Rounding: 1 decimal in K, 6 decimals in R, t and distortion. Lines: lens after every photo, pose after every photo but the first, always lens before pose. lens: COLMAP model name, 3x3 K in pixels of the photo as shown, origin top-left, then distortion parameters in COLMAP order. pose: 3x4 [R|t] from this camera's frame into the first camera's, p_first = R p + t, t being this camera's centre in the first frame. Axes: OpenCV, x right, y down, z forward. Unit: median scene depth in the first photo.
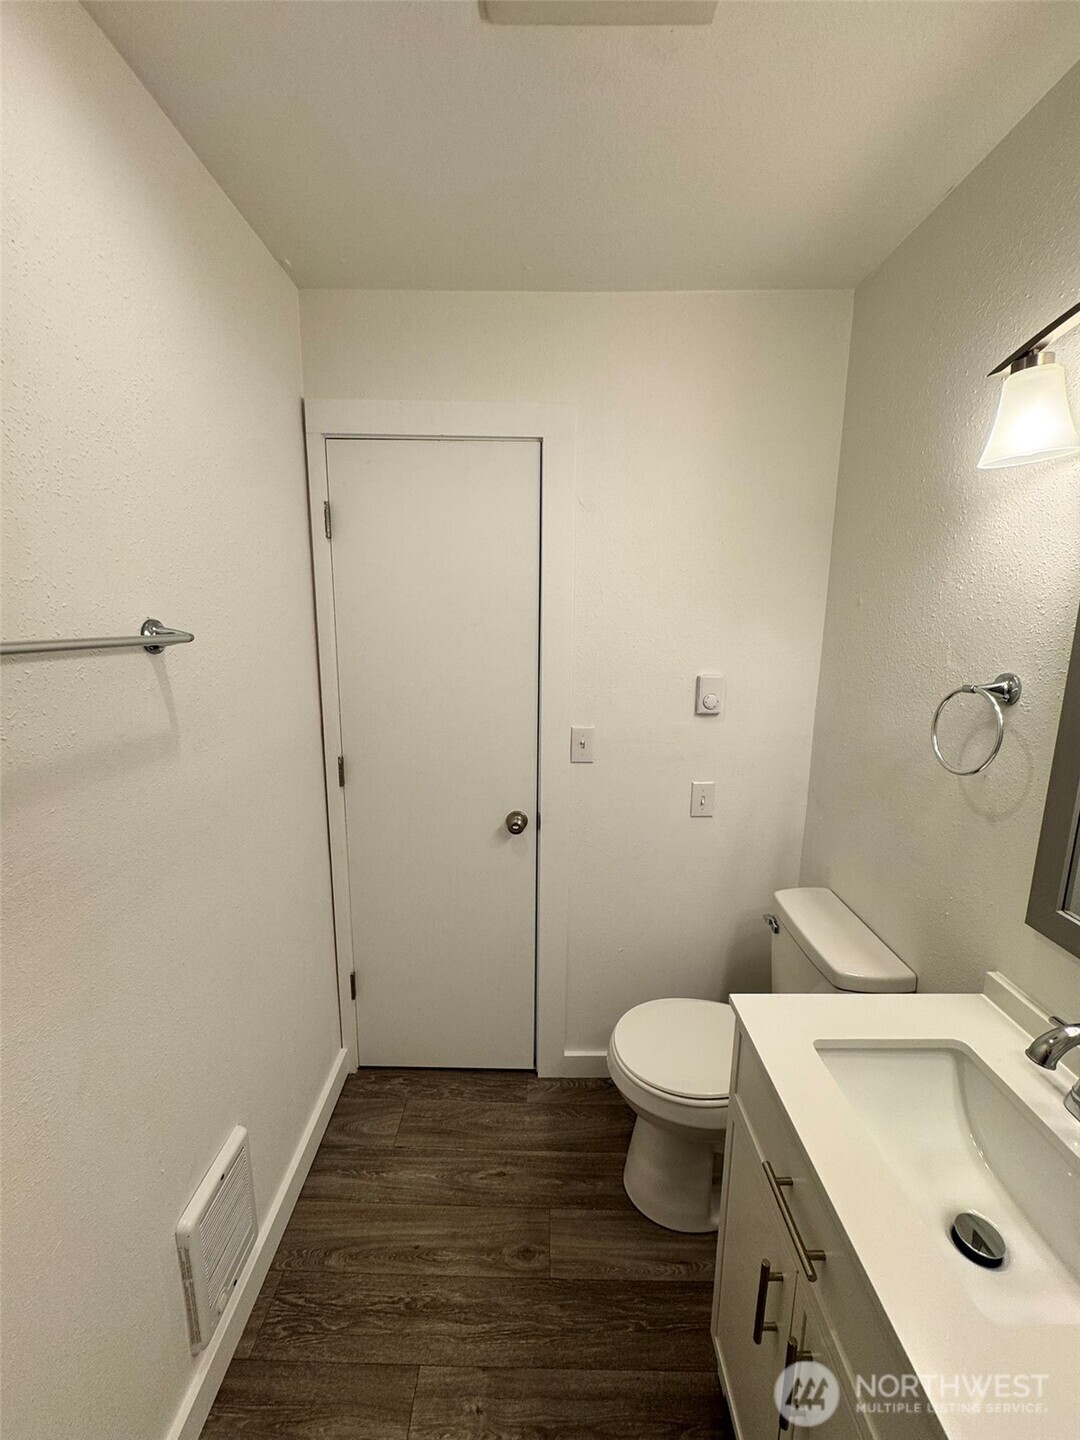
lens RADIAL K [[574.5, 0, 541.6], [0, 574.5, 727.6], [0, 0, 1]] dist [-0.000740, -0.000245]
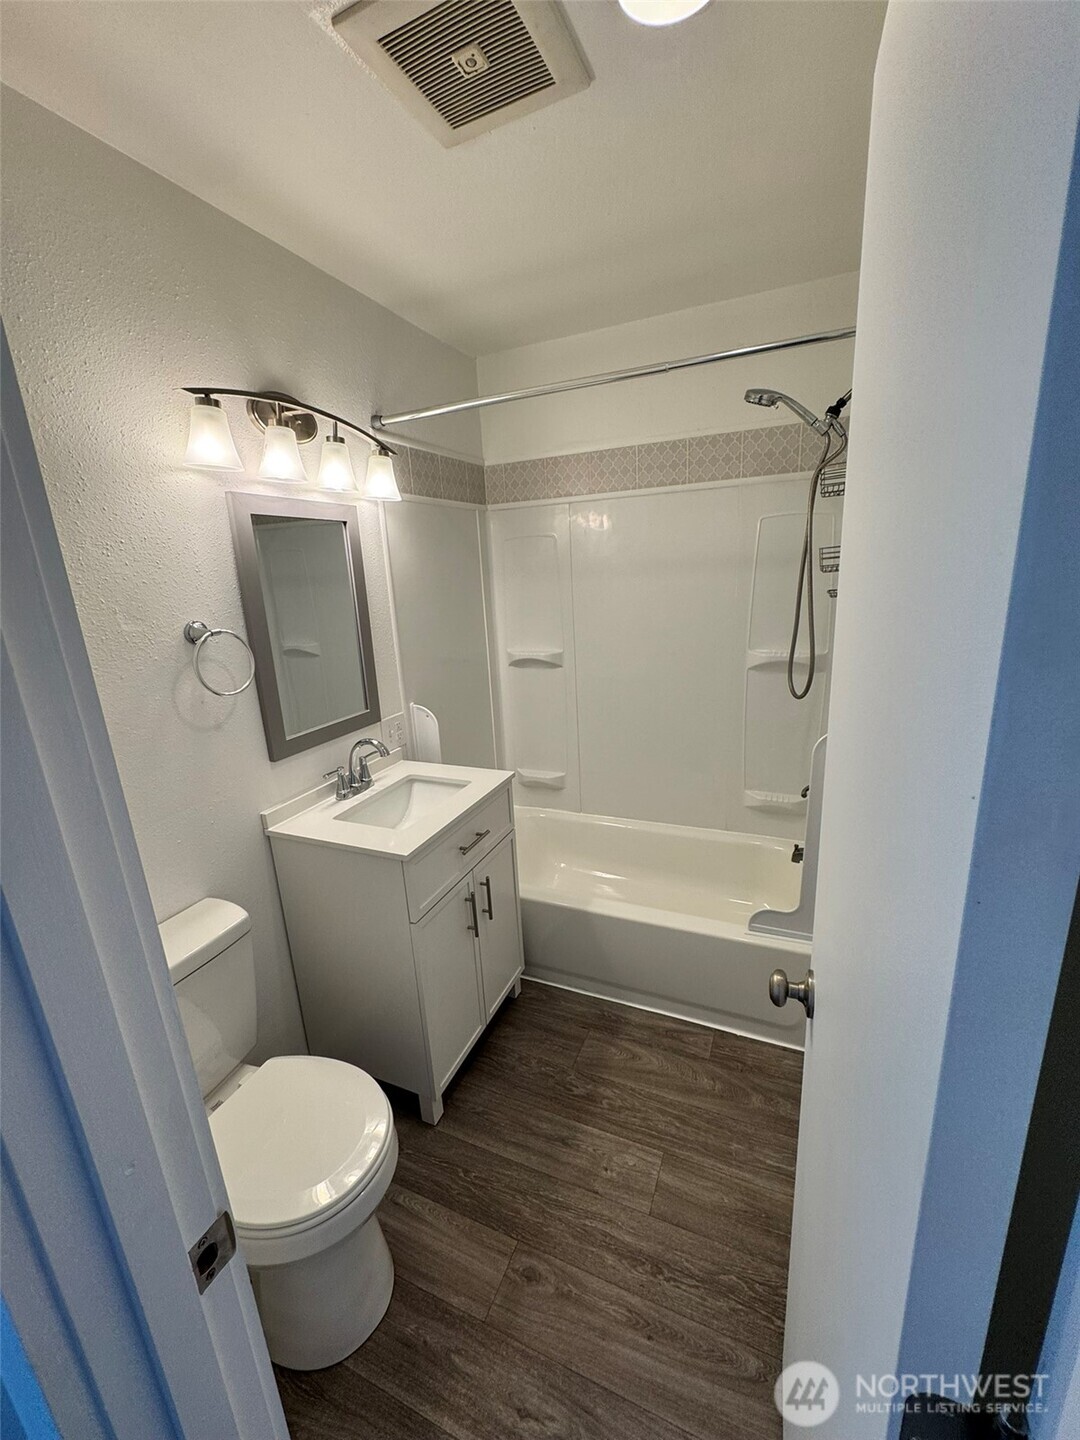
lens RADIAL K [[574.5, 0, 535.8], [0, 574.5, 732.2], [0, 0, 1]] dist [-0.000740, -0.000245]
pose [[-0.913522, -0.071041, 0.400539, -0.361637], [0.124502, 0.888555, 0.441553, -0.271659], [-0.387269, 0.453236, -0.802870, 1.431845]]
